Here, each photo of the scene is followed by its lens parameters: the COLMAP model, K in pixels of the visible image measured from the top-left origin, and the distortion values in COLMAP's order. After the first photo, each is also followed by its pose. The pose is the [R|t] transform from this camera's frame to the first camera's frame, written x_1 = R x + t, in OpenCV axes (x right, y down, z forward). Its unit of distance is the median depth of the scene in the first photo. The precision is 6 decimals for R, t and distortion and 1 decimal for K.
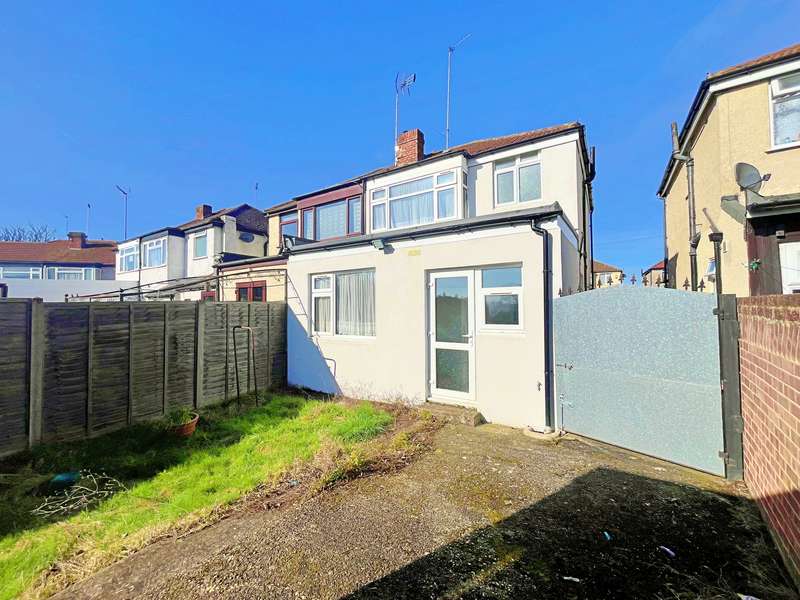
lens RADIAL K [[321.4, 0, 400.0], [0, 321.4, 300.0], [0, 0, 1]] dist [-0.000288, 0.000029]
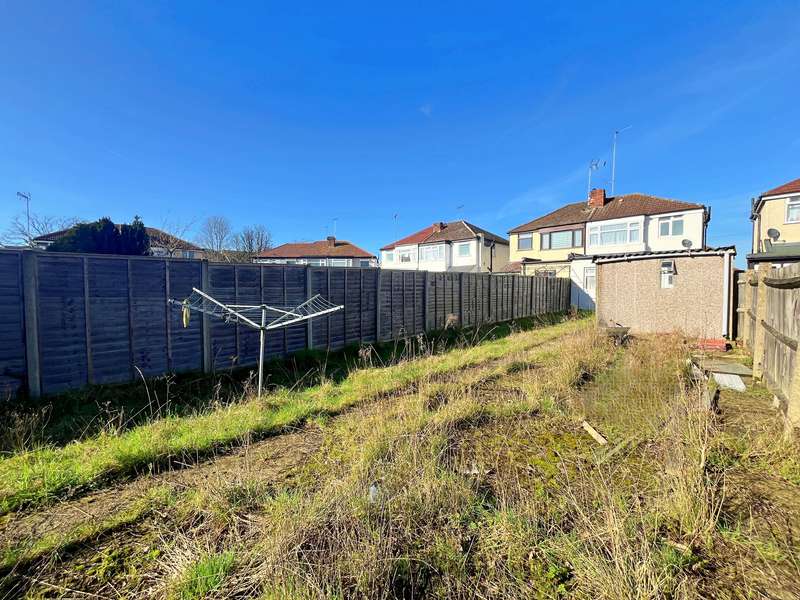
lens RADIAL K [[323.8, 0, 400.0], [0, 323.8, 300.0], [0, 0, 1]] dist [0.000974, -0.000145]
pose [[0.980324, 0.014588, -0.196856, -1.063276], [-0.002832, 0.998202, 0.059872, 0.026869], [0.197375, -0.058137, 0.978603, -1.674391]]
